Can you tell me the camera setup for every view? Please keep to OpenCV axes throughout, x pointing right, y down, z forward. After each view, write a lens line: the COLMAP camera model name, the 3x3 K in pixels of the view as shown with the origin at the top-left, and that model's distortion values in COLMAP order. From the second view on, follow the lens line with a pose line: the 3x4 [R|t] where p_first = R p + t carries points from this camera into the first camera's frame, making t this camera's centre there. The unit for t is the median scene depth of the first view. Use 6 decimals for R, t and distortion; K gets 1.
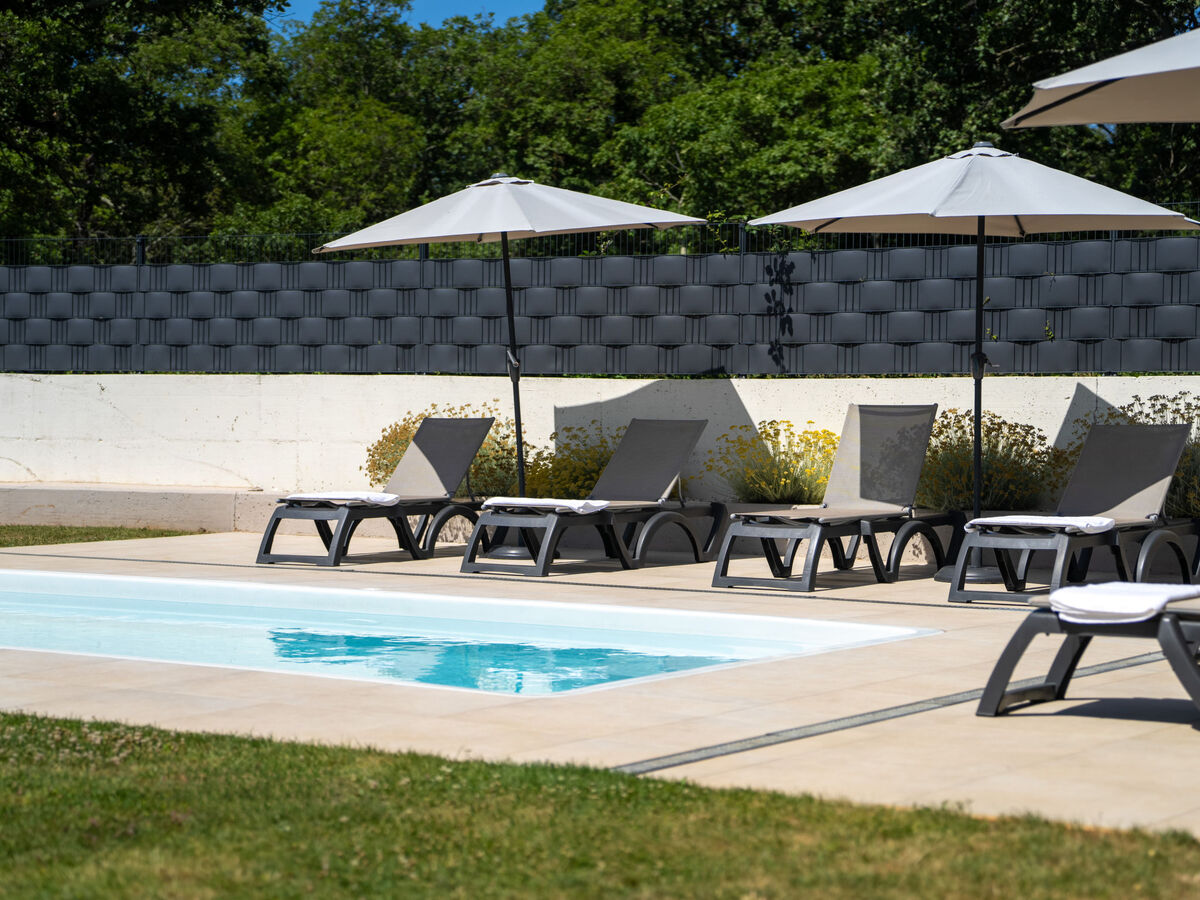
lens RADIAL K [[2263.9, 0, 600.0], [0, 2263.9, 450.0], [0, 0, 1]] dist [0.266669, -0.115024]
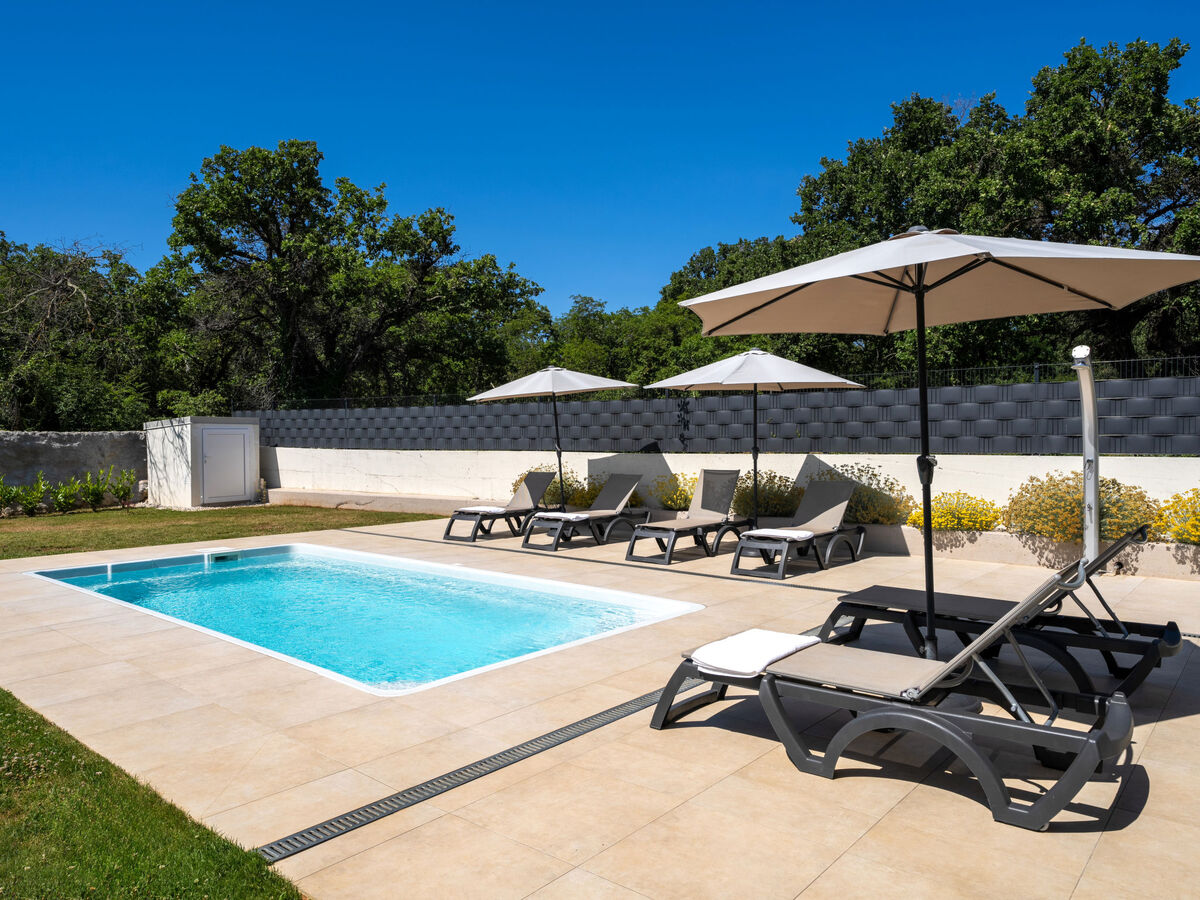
lens RADIAL K [[796.4, 0, 600.0], [0, 796.4, 450.0], [0, 0, 1]] dist [0.034067, 0.000093]
pose [[0.994635, -0.008832, -0.103067, 0.087058], [0.007351, 0.999864, -0.014747, -0.026269], [0.103183, 0.013910, 0.994565, 0.221786]]
